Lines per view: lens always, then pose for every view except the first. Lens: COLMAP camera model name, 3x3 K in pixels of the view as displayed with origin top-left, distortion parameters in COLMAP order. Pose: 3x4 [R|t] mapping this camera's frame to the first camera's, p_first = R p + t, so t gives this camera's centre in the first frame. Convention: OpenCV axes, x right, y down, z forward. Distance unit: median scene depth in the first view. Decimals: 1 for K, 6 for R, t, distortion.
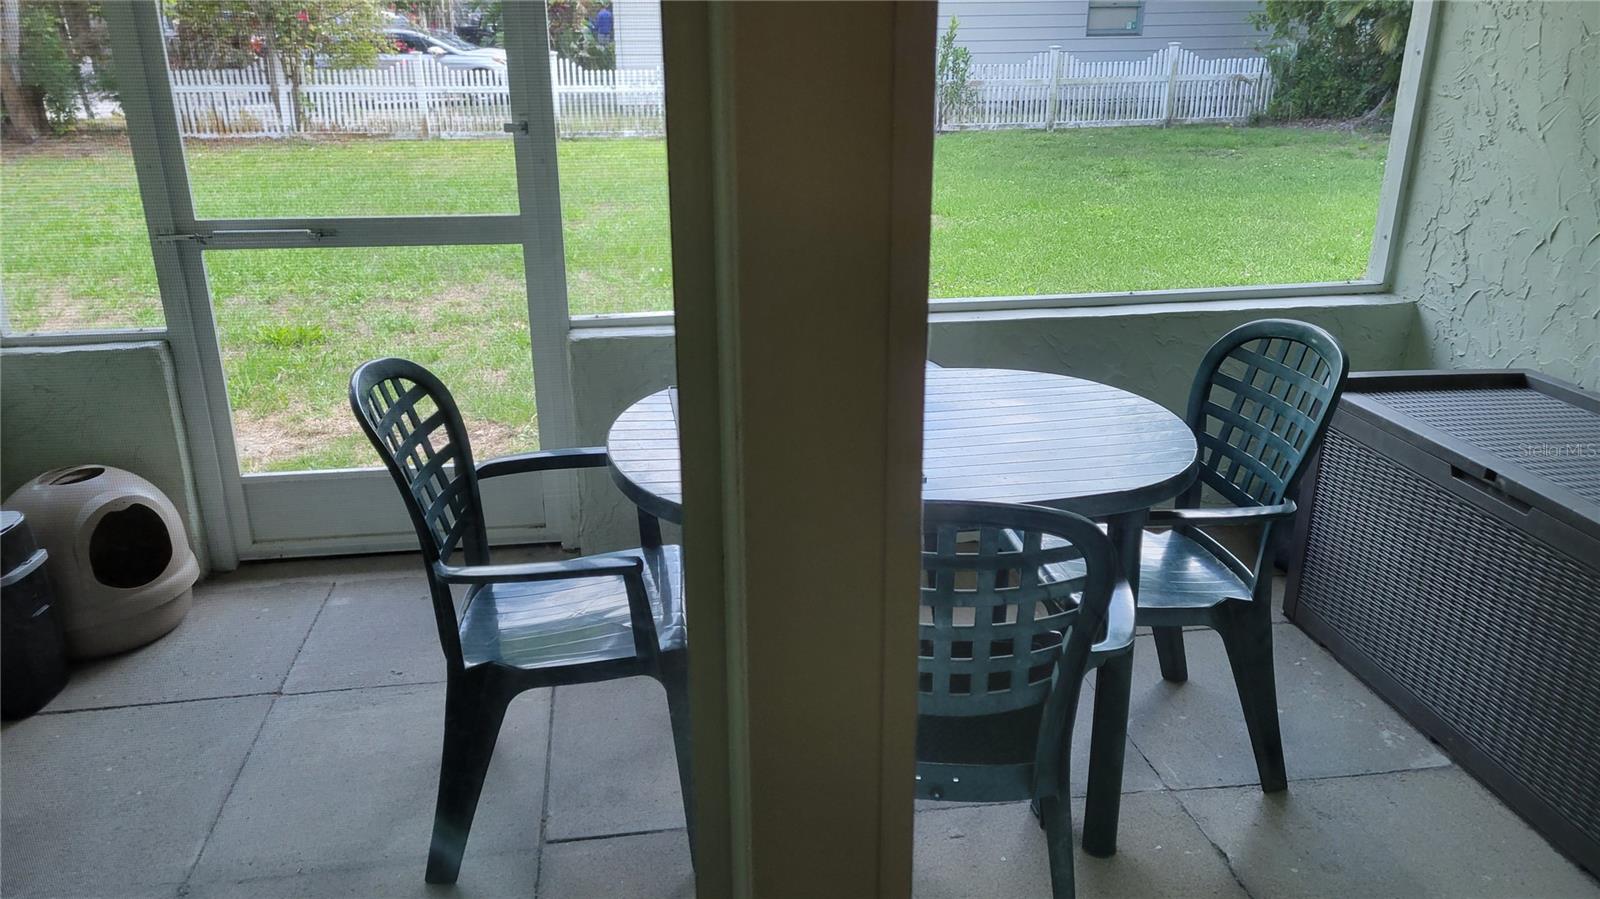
lens RADIAL K [[1209.2, 0, 800.0], [0, 1209.2, 449.5], [0, 0, 1]] dist [0.064433, -0.050650]
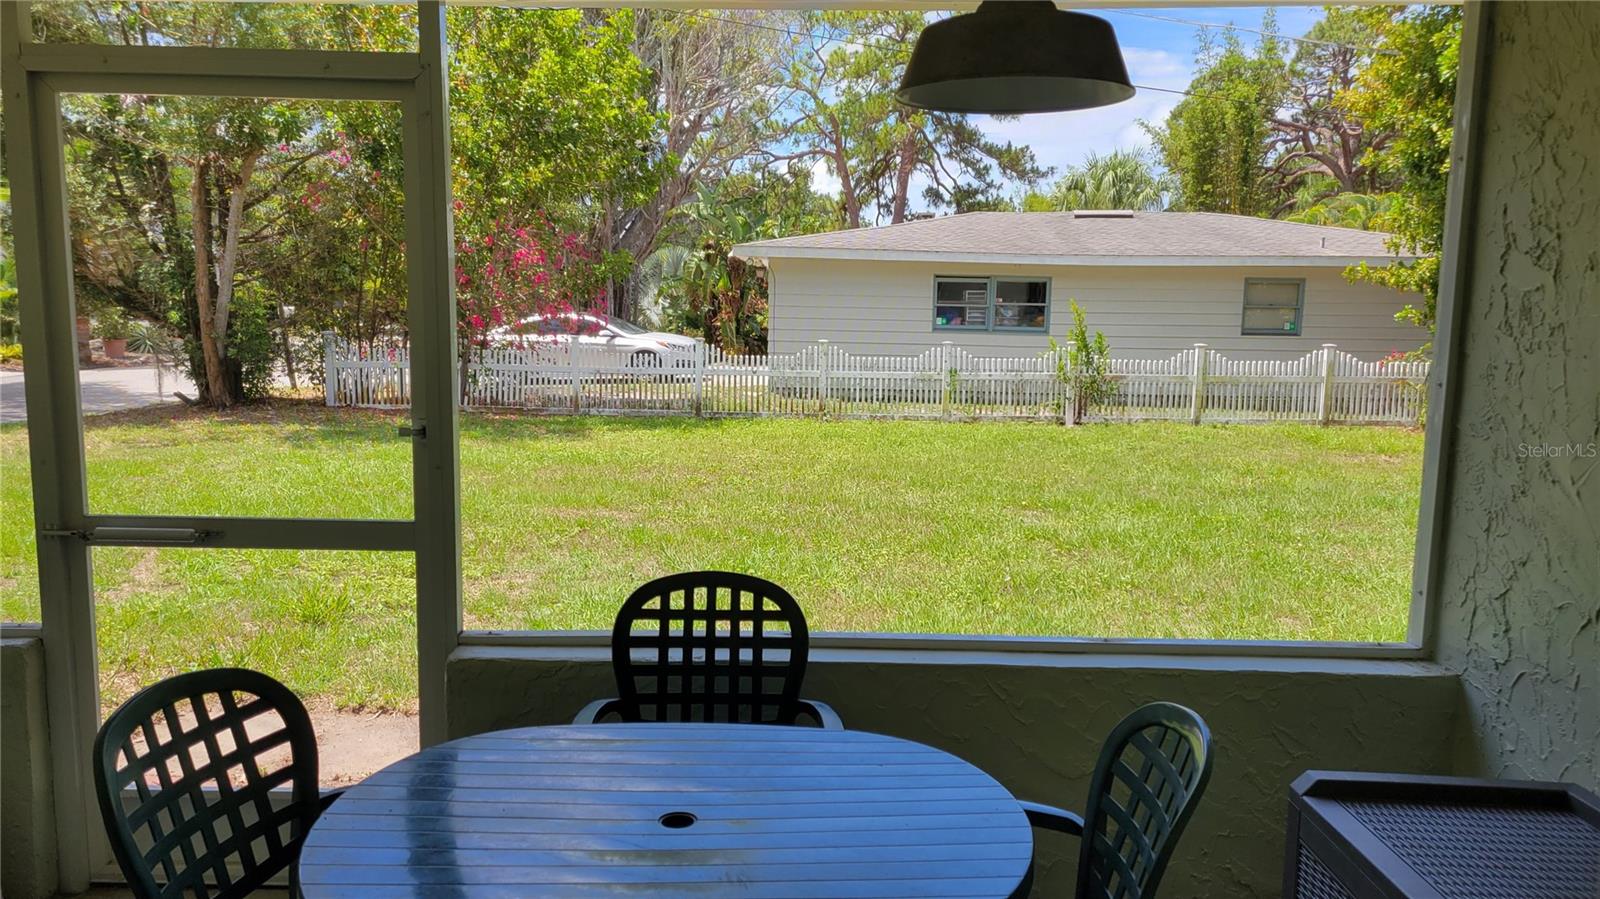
lens RADIAL K [[1209.2, 0, 800.0], [0, 1209.2, 449.5], [0, 0, 1]] dist [0.064433, -0.050650]
pose [[0.983009, 0.039675, -0.179216, 0.232396], [-0.077531, 0.974736, -0.209473, -0.068054], [0.166377, 0.219809, 0.961251, 0.115496]]
